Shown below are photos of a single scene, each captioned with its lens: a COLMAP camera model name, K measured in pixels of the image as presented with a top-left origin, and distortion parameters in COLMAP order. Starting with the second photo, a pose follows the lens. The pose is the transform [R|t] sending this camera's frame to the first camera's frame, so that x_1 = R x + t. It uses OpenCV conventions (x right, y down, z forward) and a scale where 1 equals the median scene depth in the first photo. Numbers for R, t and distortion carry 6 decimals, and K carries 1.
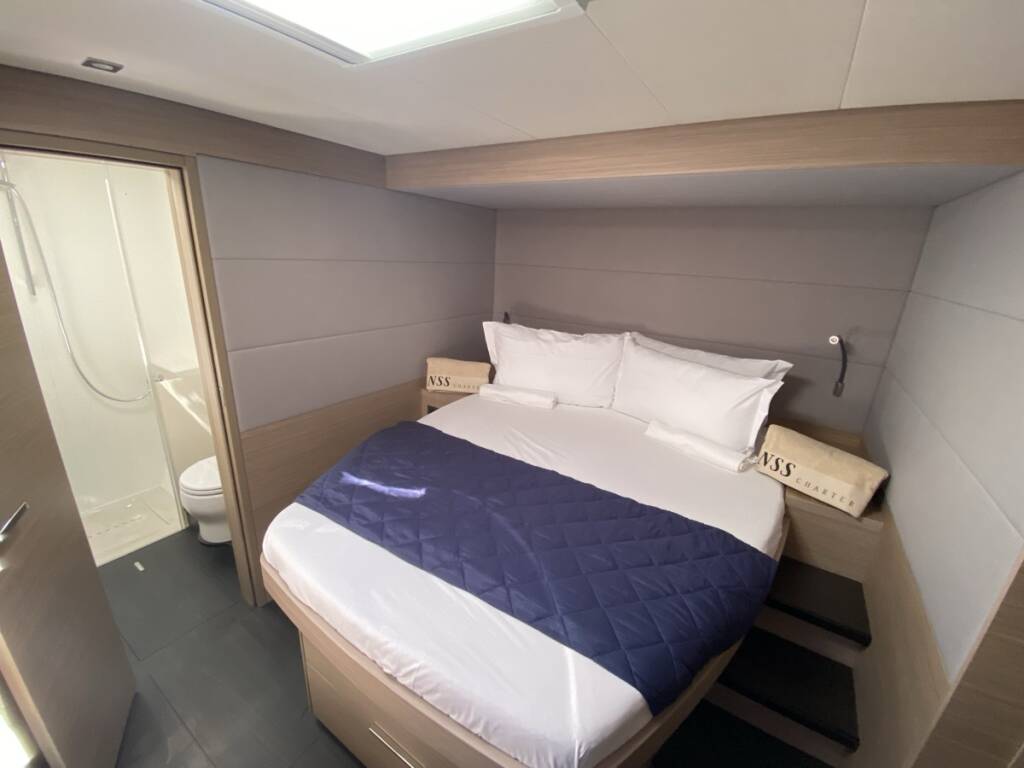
lens RADIAL K [[412.7, 0, 508.4], [0, 412.7, 384.0], [0, 0, 1]] dist [0.029773, -0.025192]
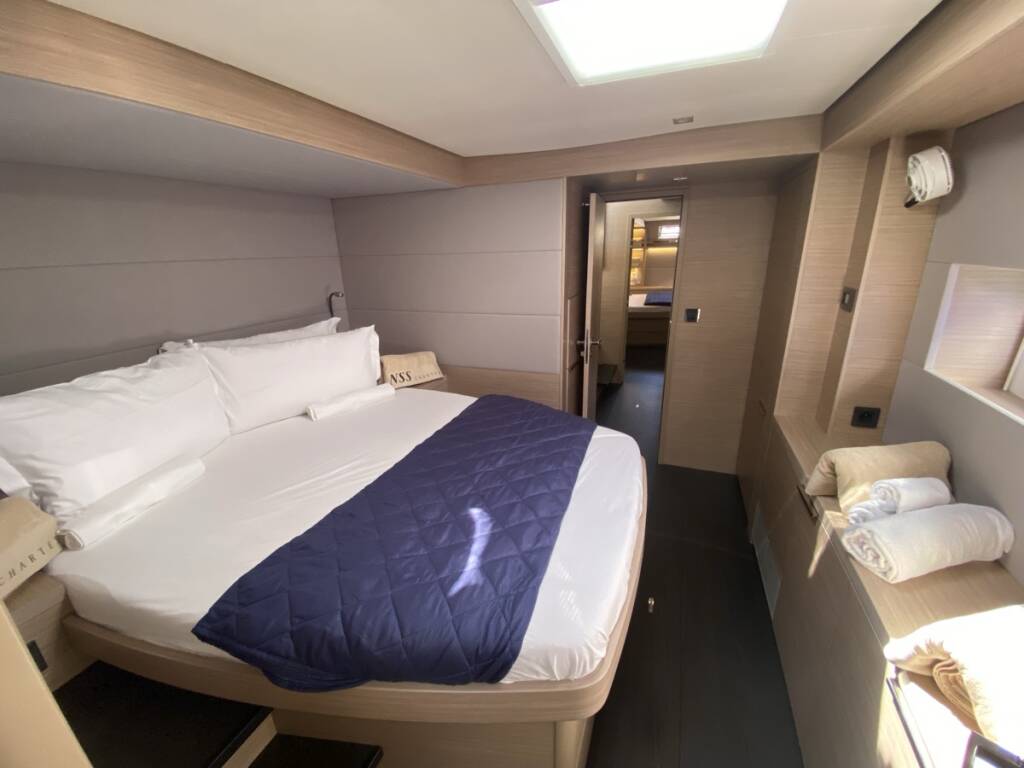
lens RADIAL K [[412.7, 0, 508.4], [0, 412.7, 384.0], [0, 0, 1]] dist [0.029773, -0.025192]
pose [[-0.208064, -0.338573, 0.917648, -0.730787], [0.310052, 0.866967, 0.390174, -0.223945], [-0.927673, 0.365700, -0.075409, 0.721071]]
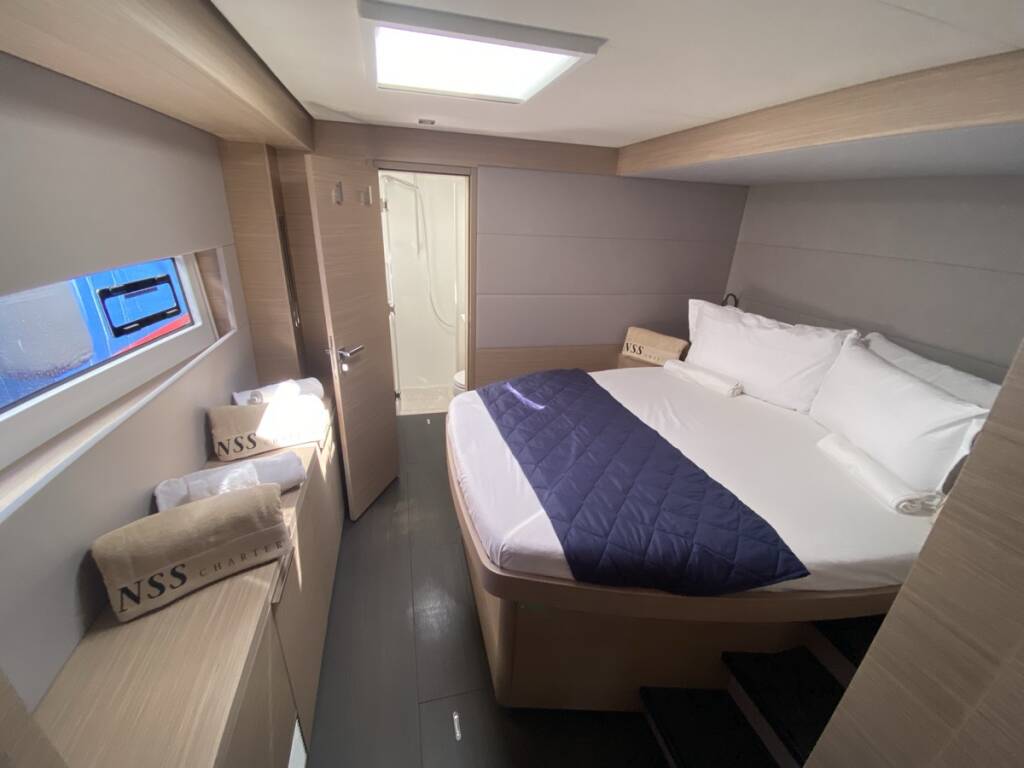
lens RADIAL K [[412.7, 0, 508.4], [0, 412.7, 384.0], [0, 0, 1]] dist [0.029773, -0.025192]
pose [[0.738832, 0.237274, -0.630736, 0.434910], [-0.214822, 0.970061, 0.113284, 0.045009], [0.638732, 0.051798, 0.767684, -0.091857]]
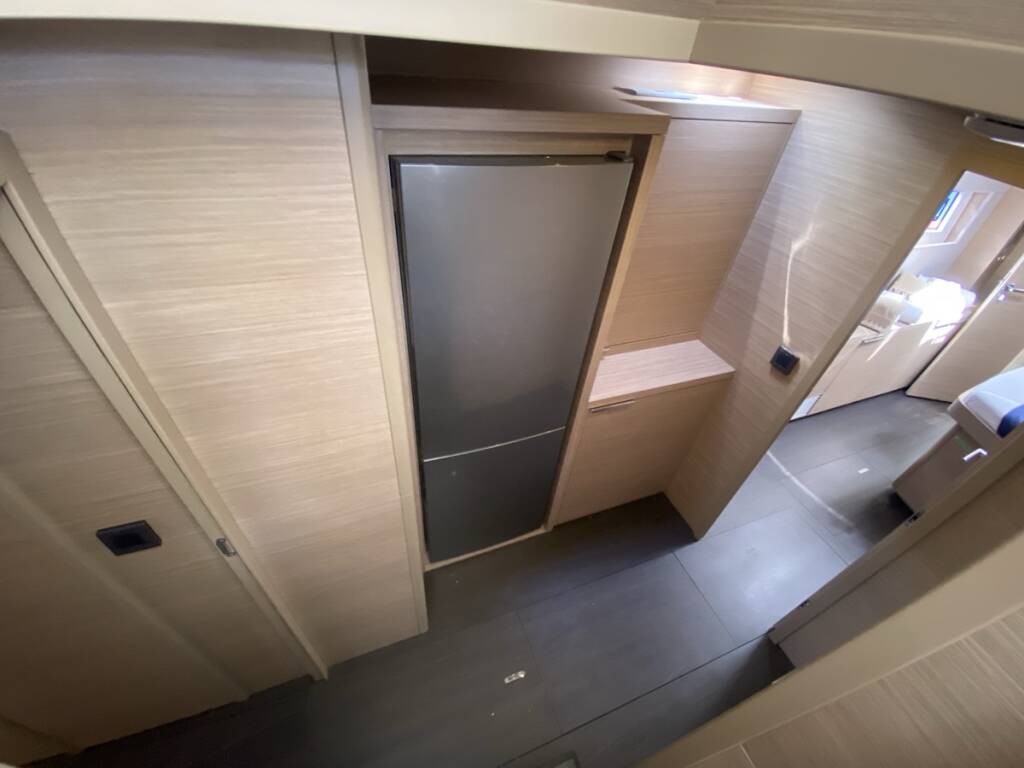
lens RADIAL K [[412.7, 0, 508.4], [0, 412.7, 384.0], [0, 0, 1]] dist [0.029773, -0.025192]
pose [[-0.578311, 0.452809, -0.678617, 1.651596], [-0.353089, 0.610957, 0.708562, -0.006993], [0.735449, 0.649381, -0.193441, -0.366090]]
